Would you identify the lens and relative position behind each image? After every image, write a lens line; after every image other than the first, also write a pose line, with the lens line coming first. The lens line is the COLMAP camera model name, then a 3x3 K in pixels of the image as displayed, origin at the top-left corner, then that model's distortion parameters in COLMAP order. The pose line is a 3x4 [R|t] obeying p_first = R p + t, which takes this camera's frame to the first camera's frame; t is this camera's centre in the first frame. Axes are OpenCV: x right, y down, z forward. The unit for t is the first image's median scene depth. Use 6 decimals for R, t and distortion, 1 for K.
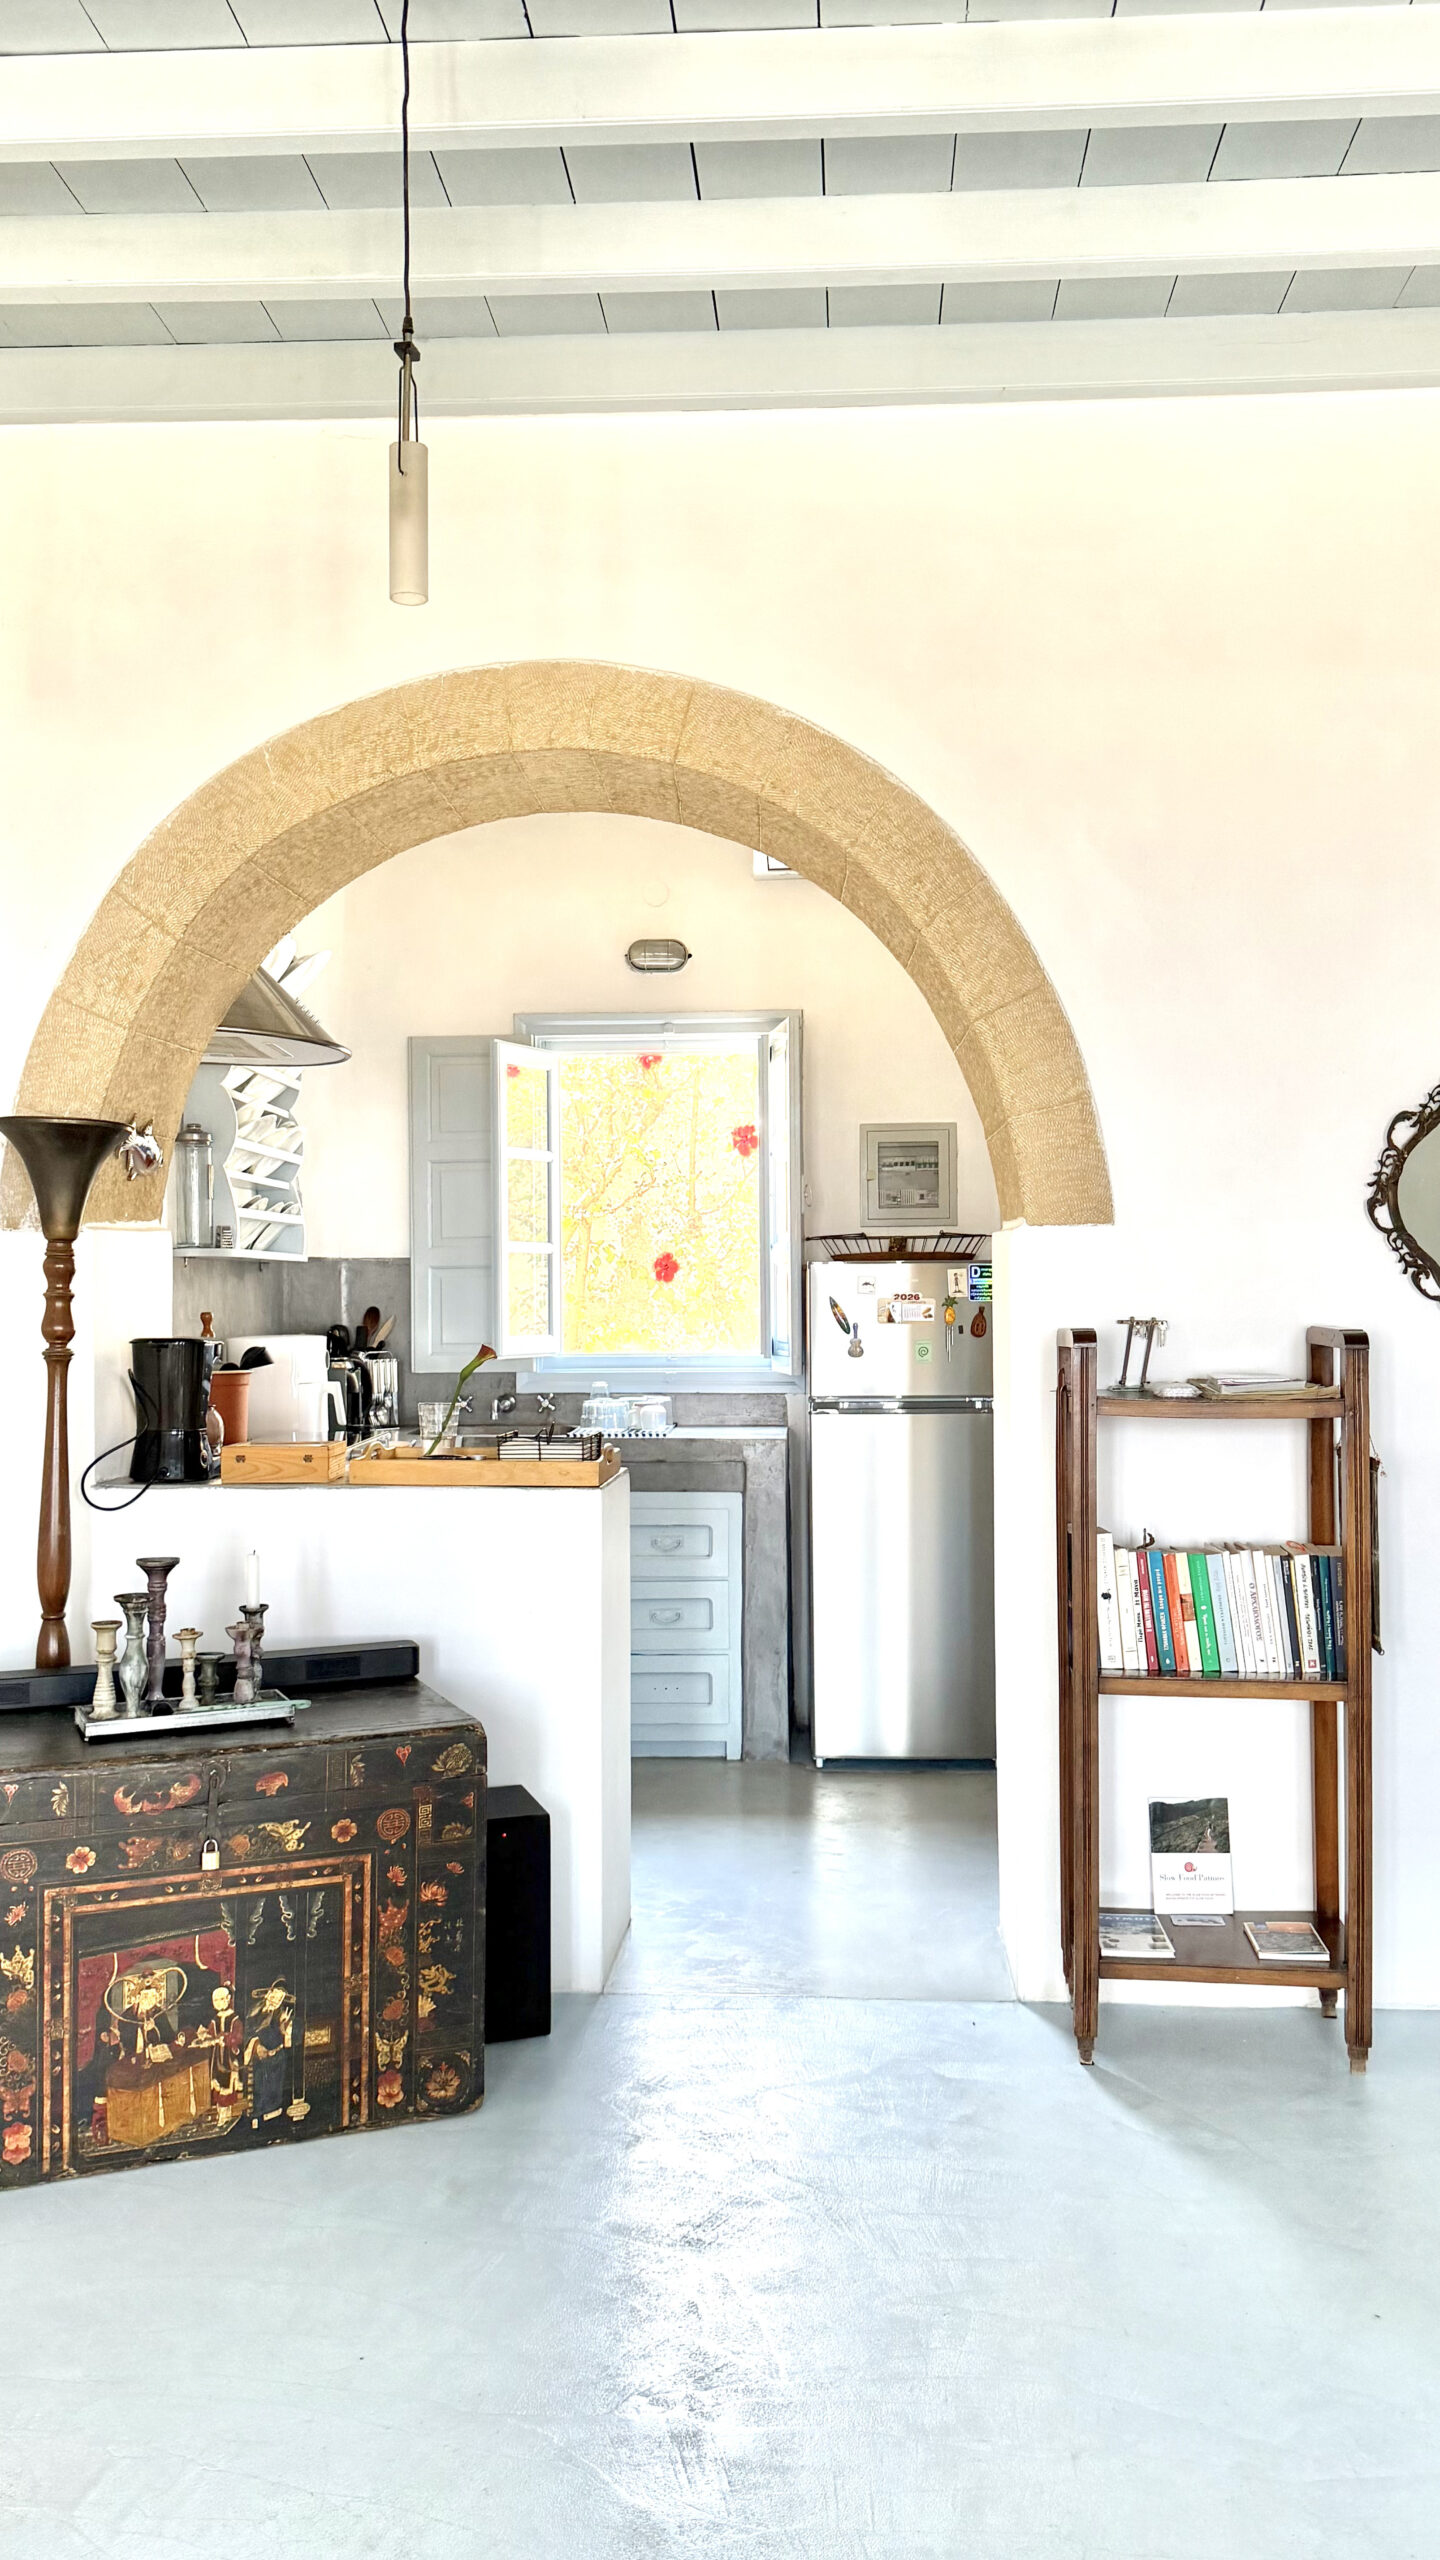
lens RADIAL K [[1981.7, 0, 720.0], [0, 1981.7, 1280.0], [0, 0, 1]] dist [0.160114, -0.312534]
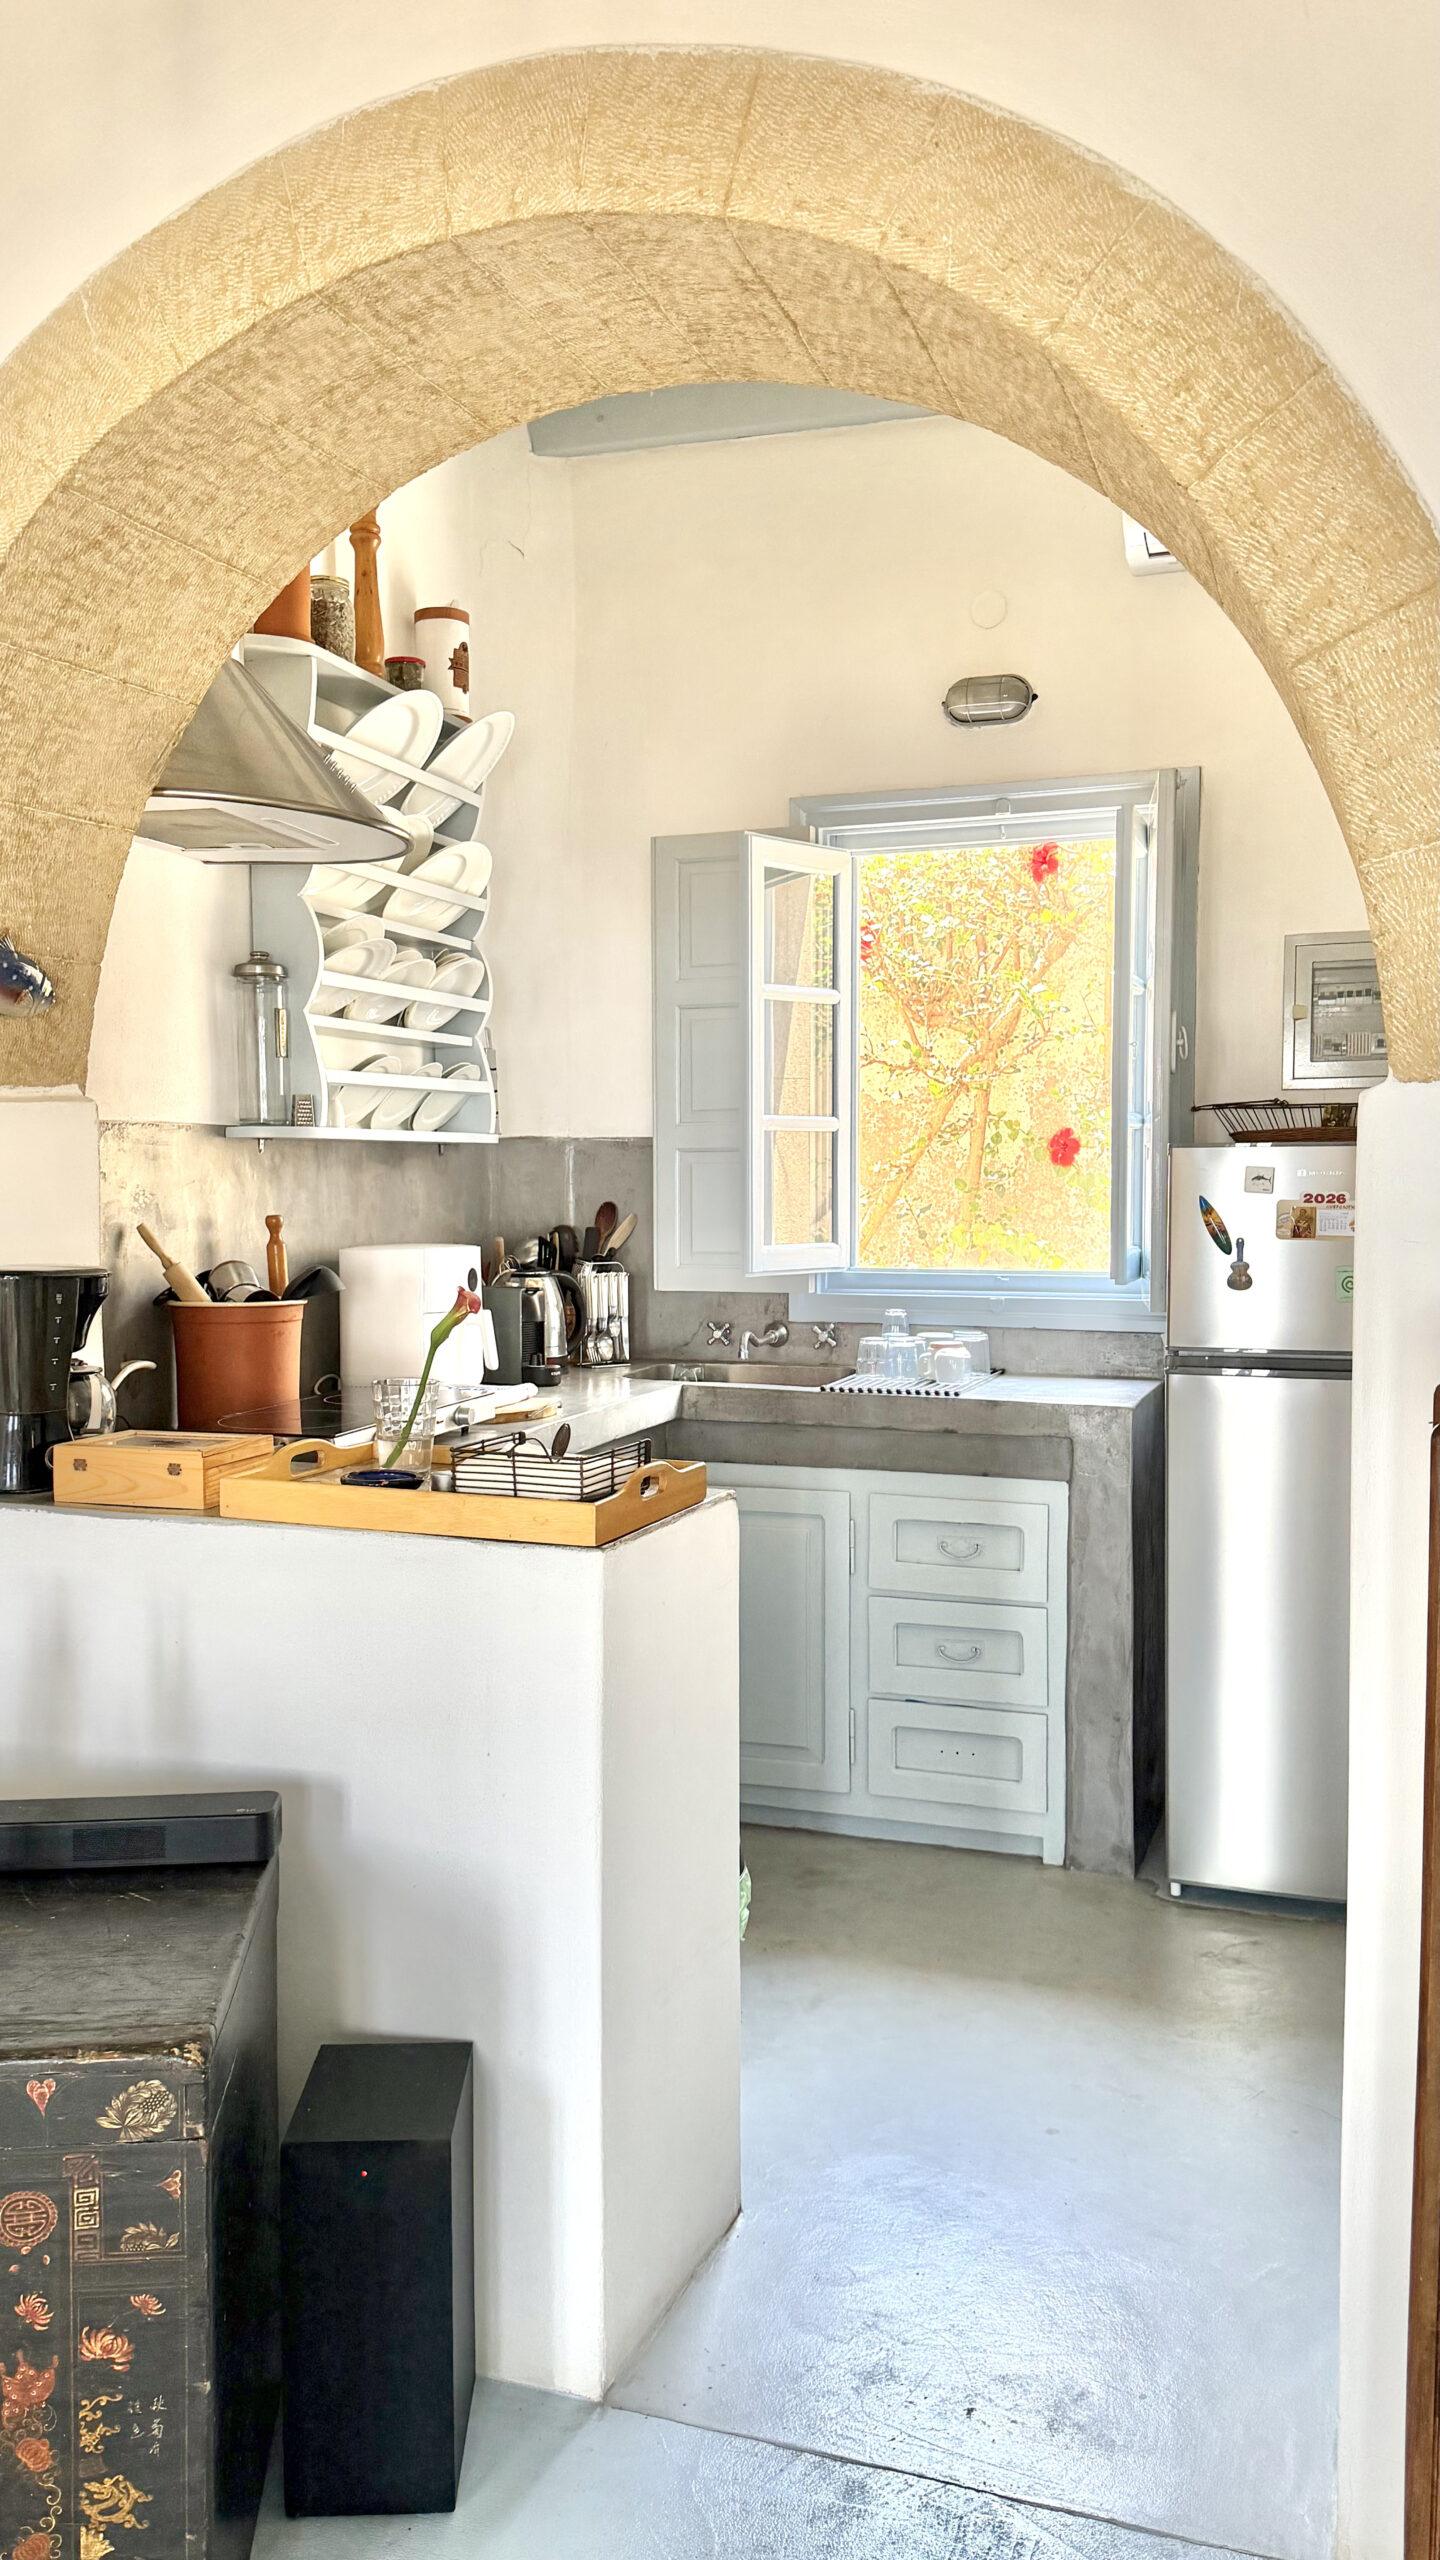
lens RADIAL K [[2009.9, 0, 706.0], [0, 2009.9, 1278.5], [0, 0, 1]] dist [0.106816, -0.161210]
pose [[0.957781, 0.019524, -0.286836, 0.089581], [-0.001345, 0.997985, 0.063436, -0.006681], [0.287497, -0.060372, 0.955877, 0.306795]]
